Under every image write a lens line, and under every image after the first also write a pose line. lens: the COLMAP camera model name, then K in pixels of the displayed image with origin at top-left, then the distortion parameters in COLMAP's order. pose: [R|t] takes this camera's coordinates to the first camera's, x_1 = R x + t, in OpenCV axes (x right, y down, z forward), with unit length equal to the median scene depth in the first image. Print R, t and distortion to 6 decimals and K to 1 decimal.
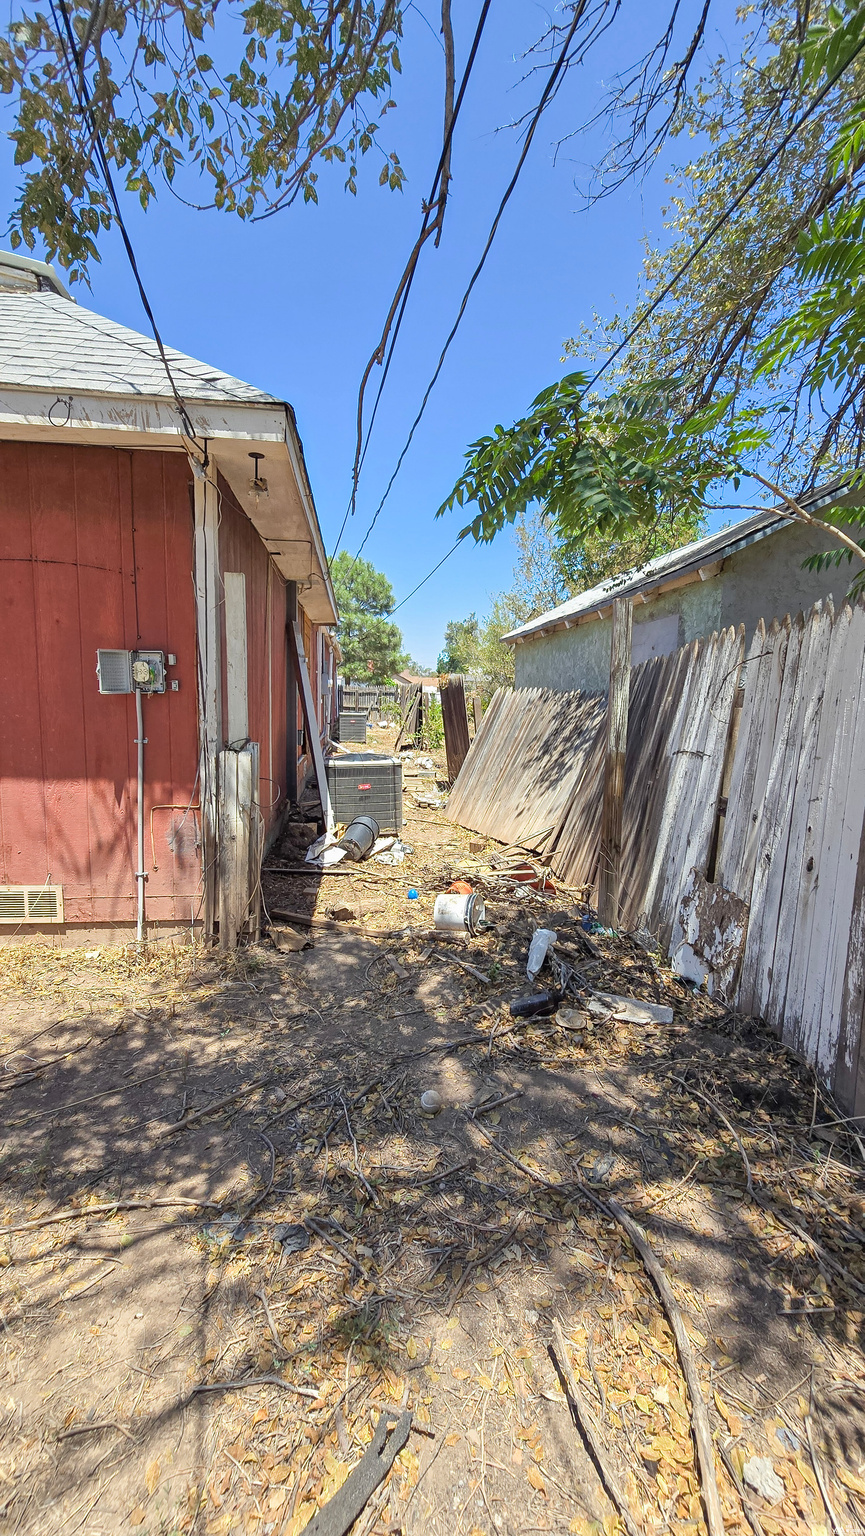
lens RADIAL K [[624.0, 0, 426.9], [0, 624.0, 764.3], [0, 0, 1]] dist [-0.000781, 0.000245]
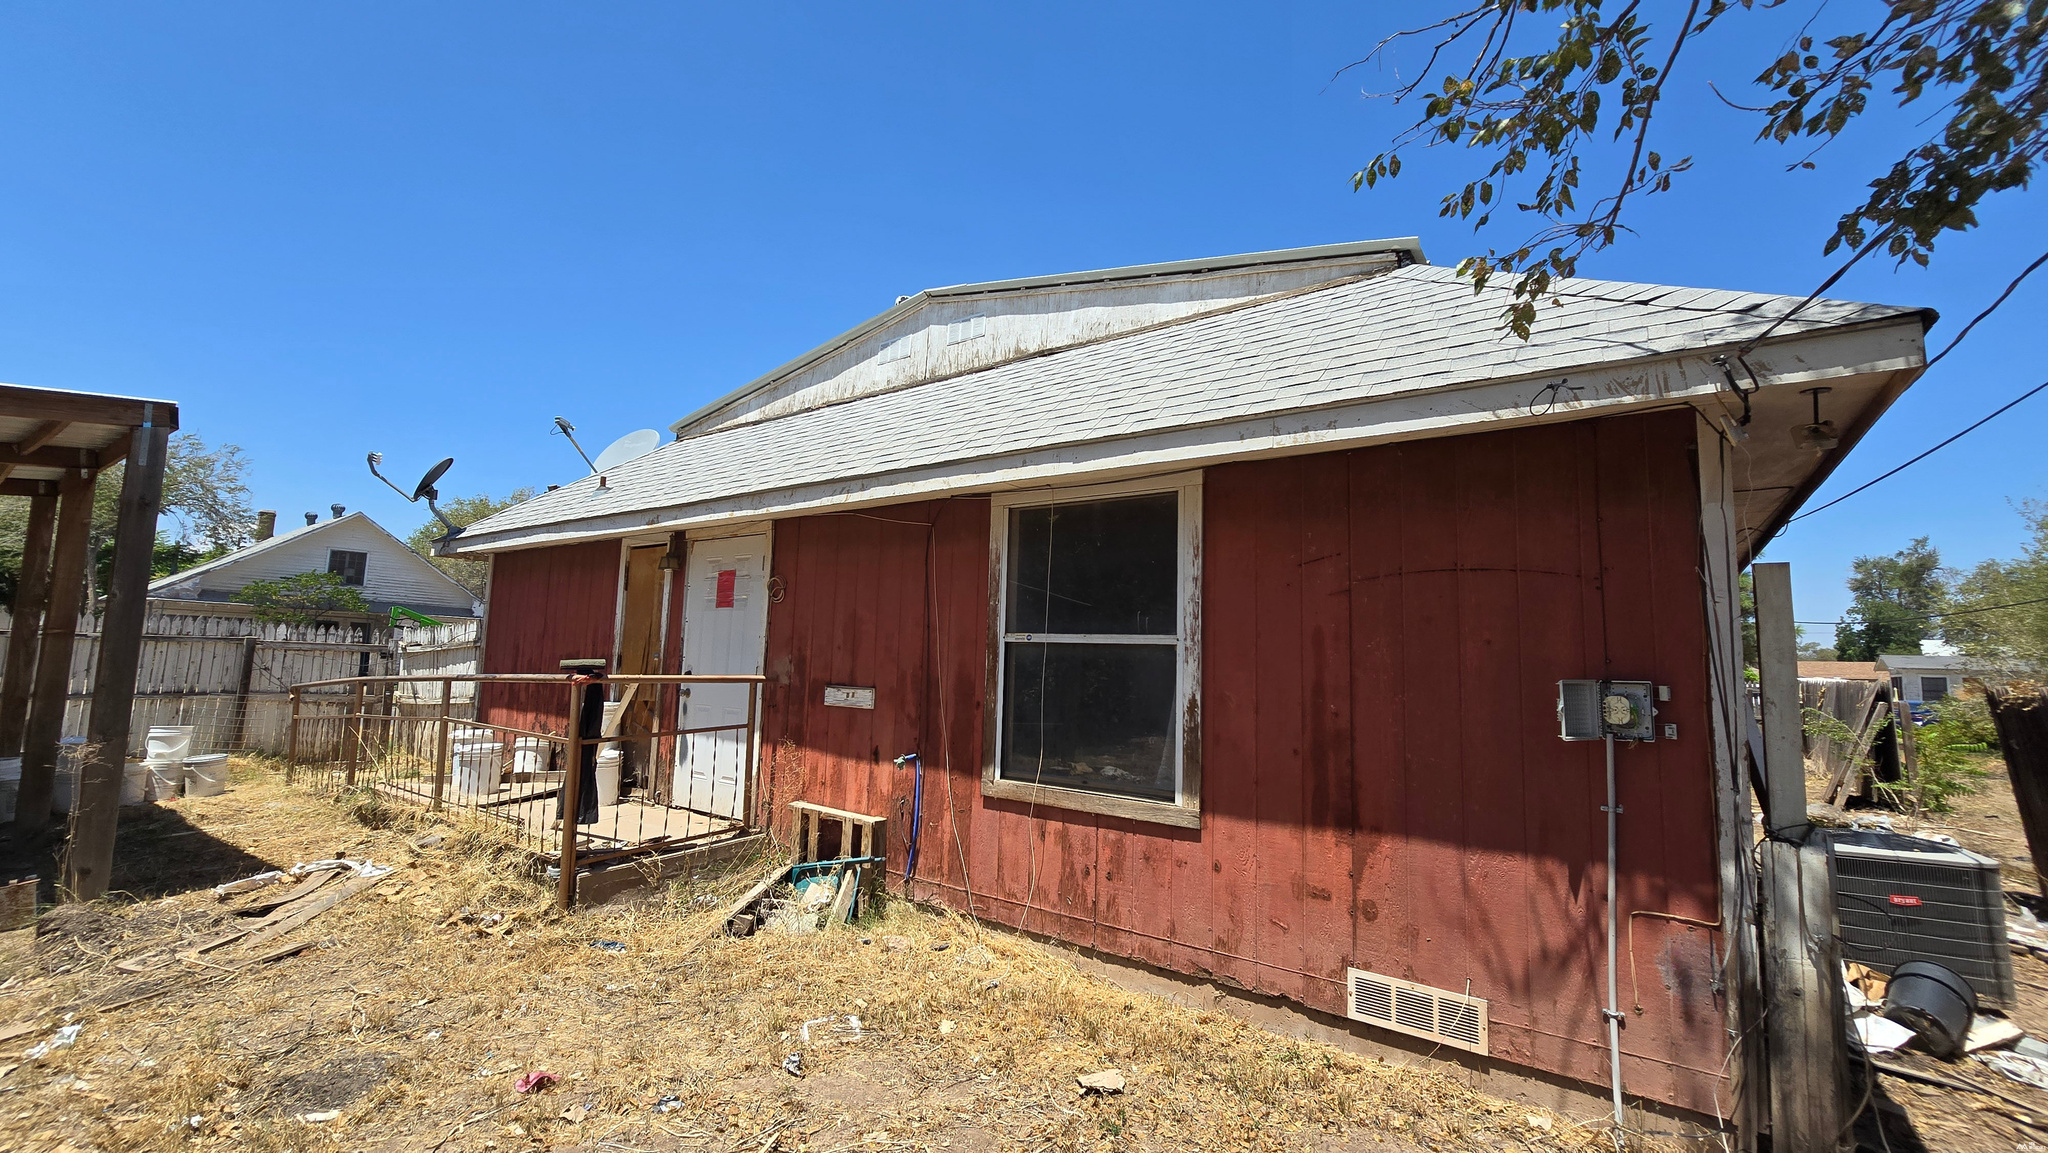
lens RADIAL K [[832.0, 0, 1020.0], [0, 832.0, 576.2], [0, 0, 1]] dist [-0.000781, 0.000245]
pose [[0.730874, -0.066191, -0.679295, -0.291579], [-0.094693, 0.975826, -0.196968, -0.045280], [0.675912, 0.208283, 0.706938, -0.153665]]
